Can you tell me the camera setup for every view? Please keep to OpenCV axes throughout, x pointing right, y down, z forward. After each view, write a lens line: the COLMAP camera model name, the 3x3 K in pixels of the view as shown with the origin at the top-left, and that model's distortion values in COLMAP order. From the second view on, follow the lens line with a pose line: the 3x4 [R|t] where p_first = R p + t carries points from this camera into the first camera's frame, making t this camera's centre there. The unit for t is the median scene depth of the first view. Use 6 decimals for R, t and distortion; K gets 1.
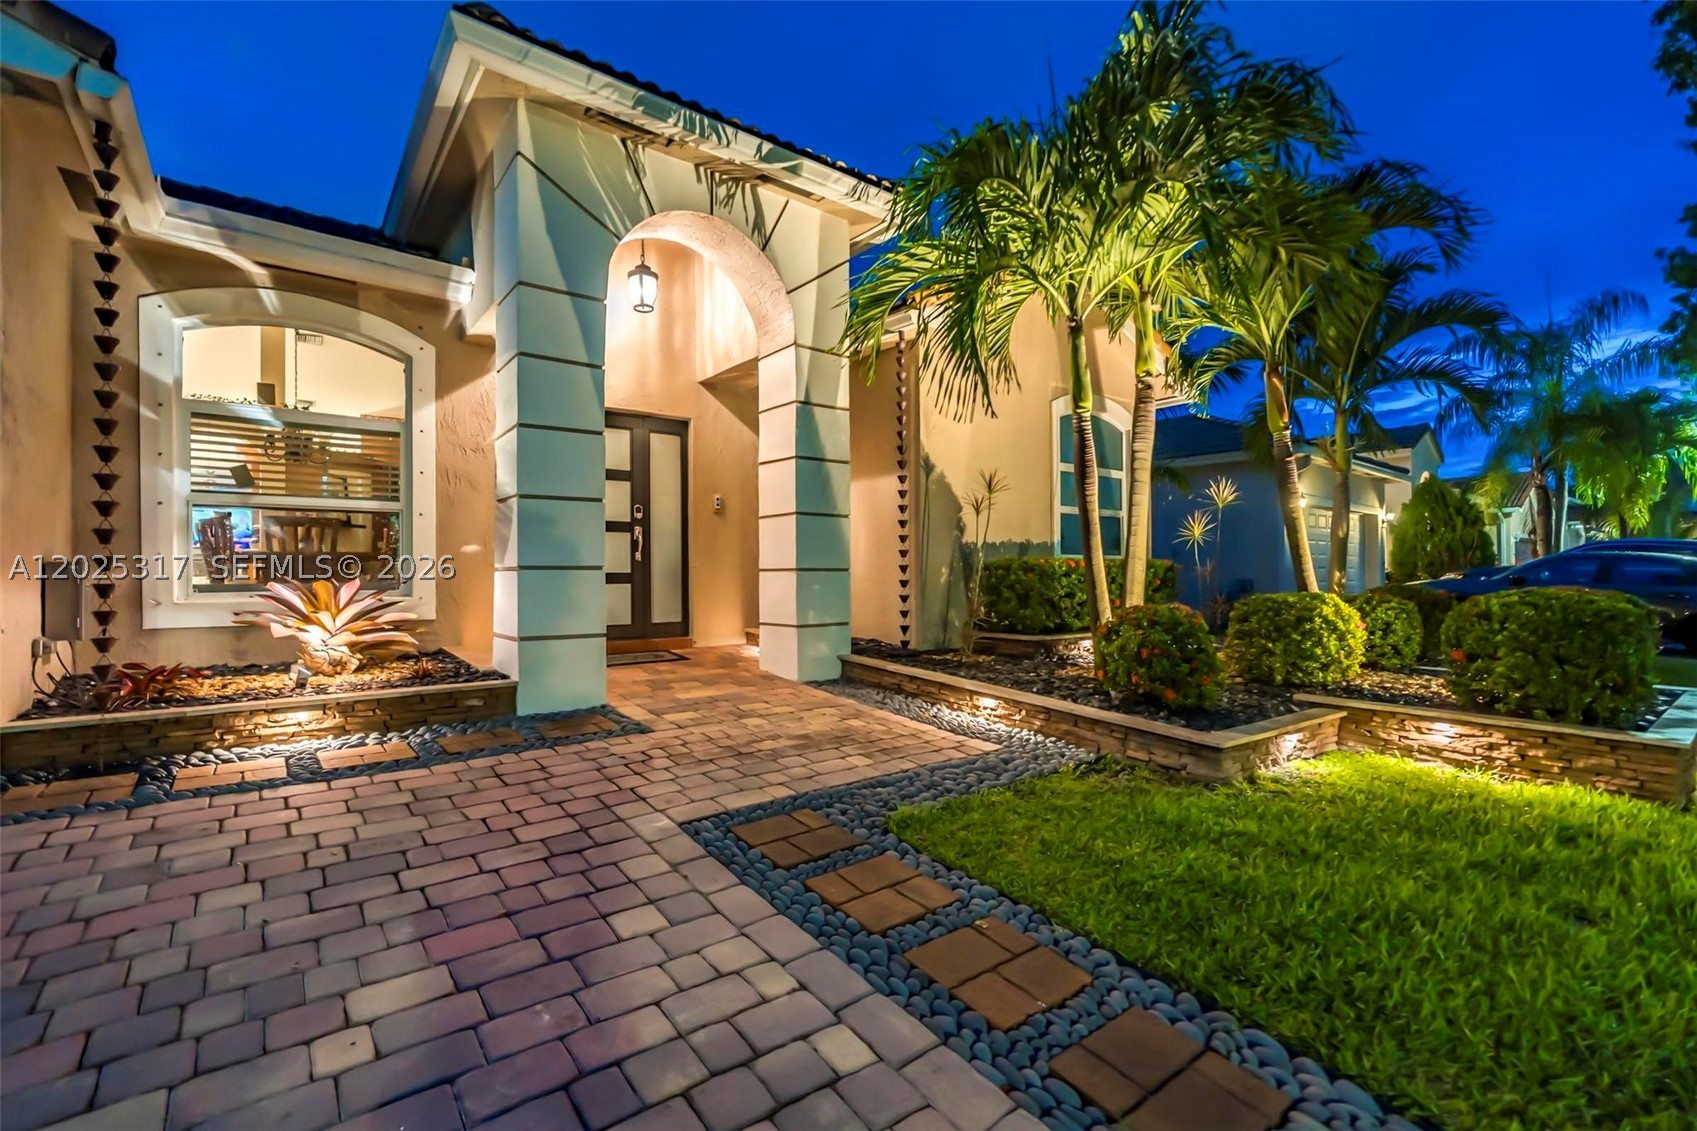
lens RADIAL K [[751.6, 0, 848.5], [0, 751.6, 565.5], [0, 0, 1]] dist [0.001199, 0.000182]
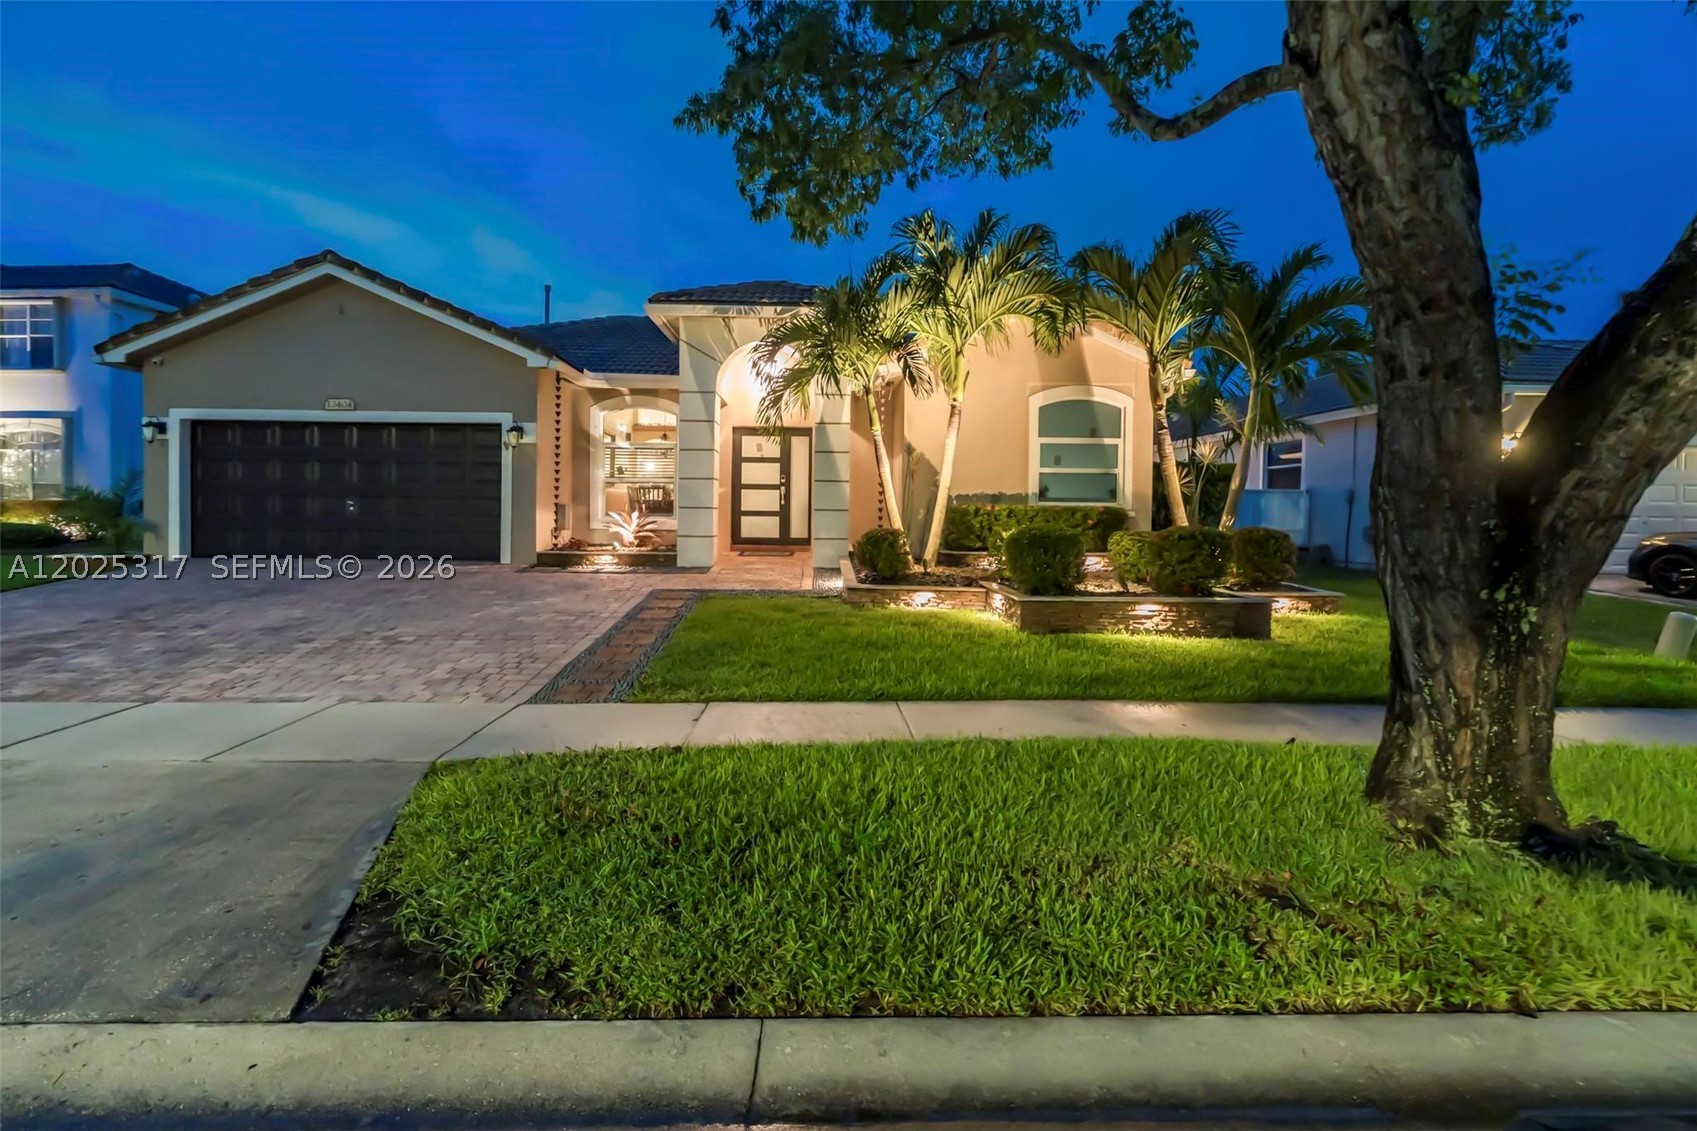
lens RADIAL K [[793.8, 0, 854.2], [0, 793.8, 520.6], [0, 0, 1]] dist [0.000347, 0.000068]
pose [[0.798817, 0.019206, -0.601267, 1.071499], [-0.008670, 0.999754, 0.020415, -0.008167], [0.601511, -0.011095, 0.798787, -0.498100]]
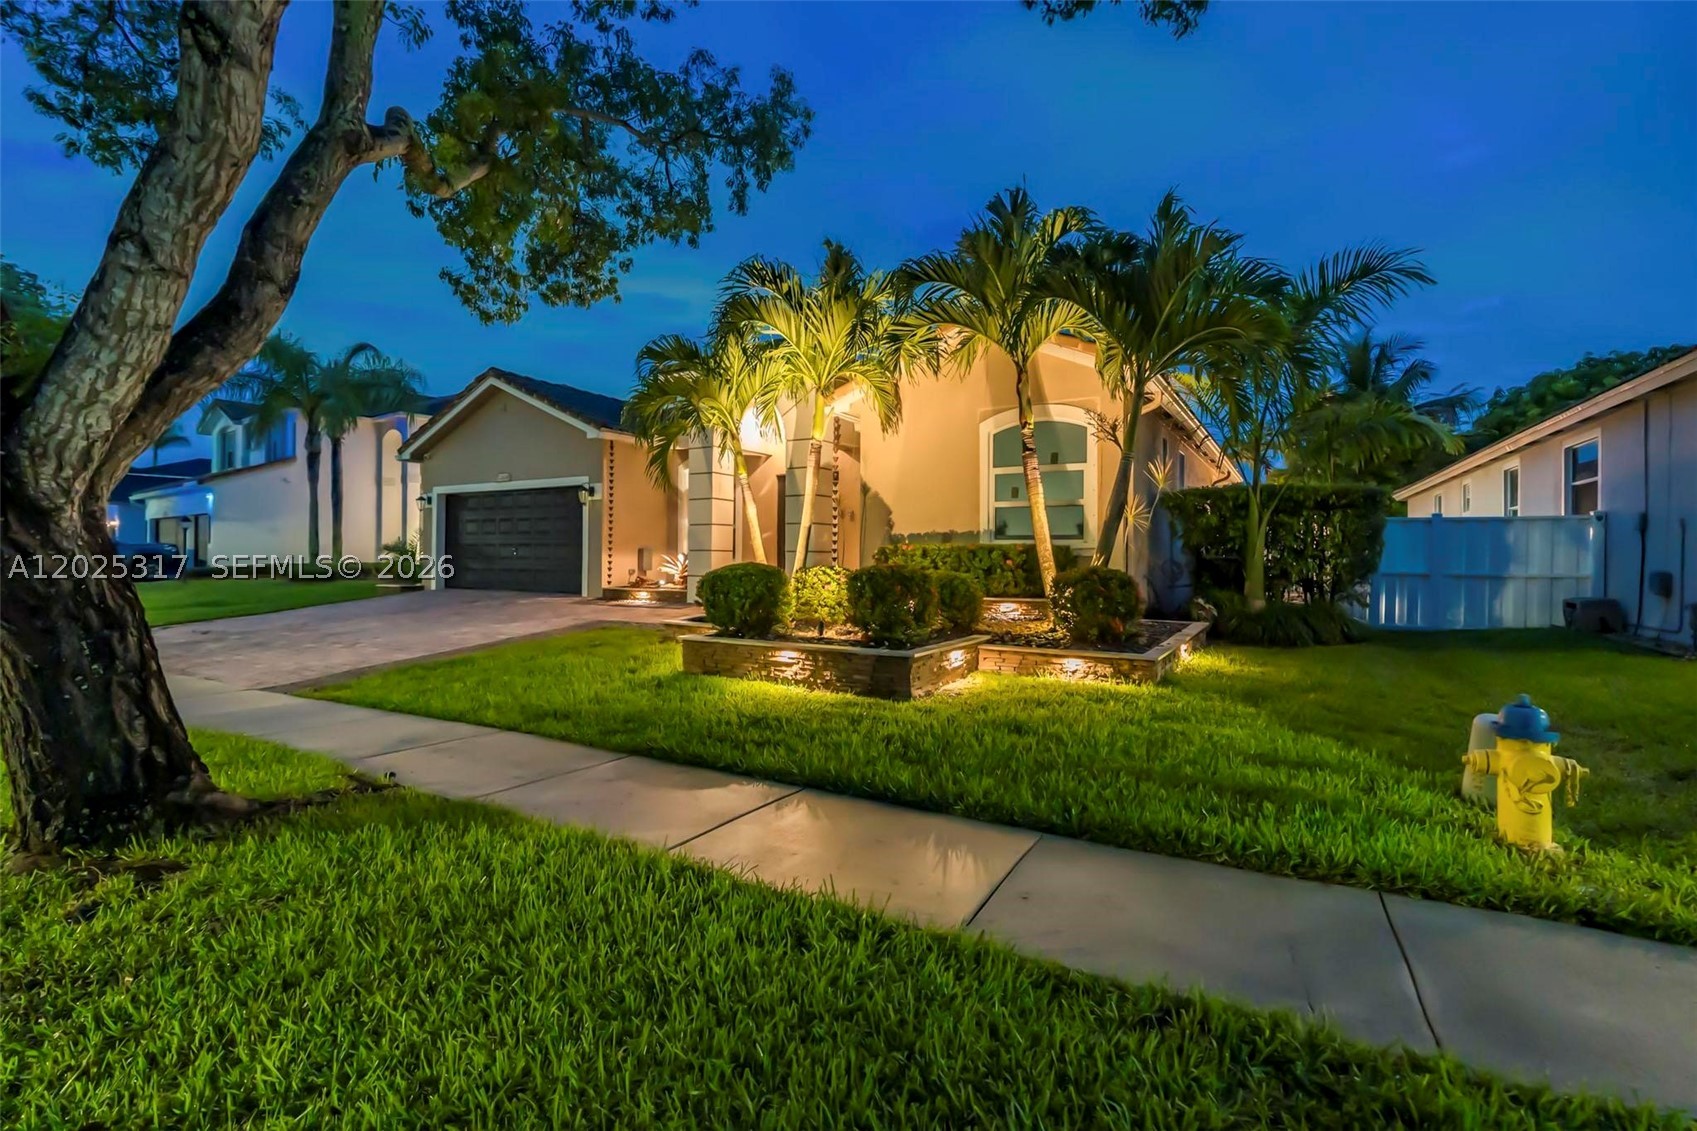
lens RADIAL K [[793.8, 0, 854.2], [0, 793.8, 520.6], [0, 0, 1]] dist [0.000347, 0.000068]
pose [[0.358201, -0.035292, -0.932977, 1.707182], [0.003261, 0.999327, -0.036549, 0.000606], [0.933639, 0.010049, 0.358075, 0.348428]]
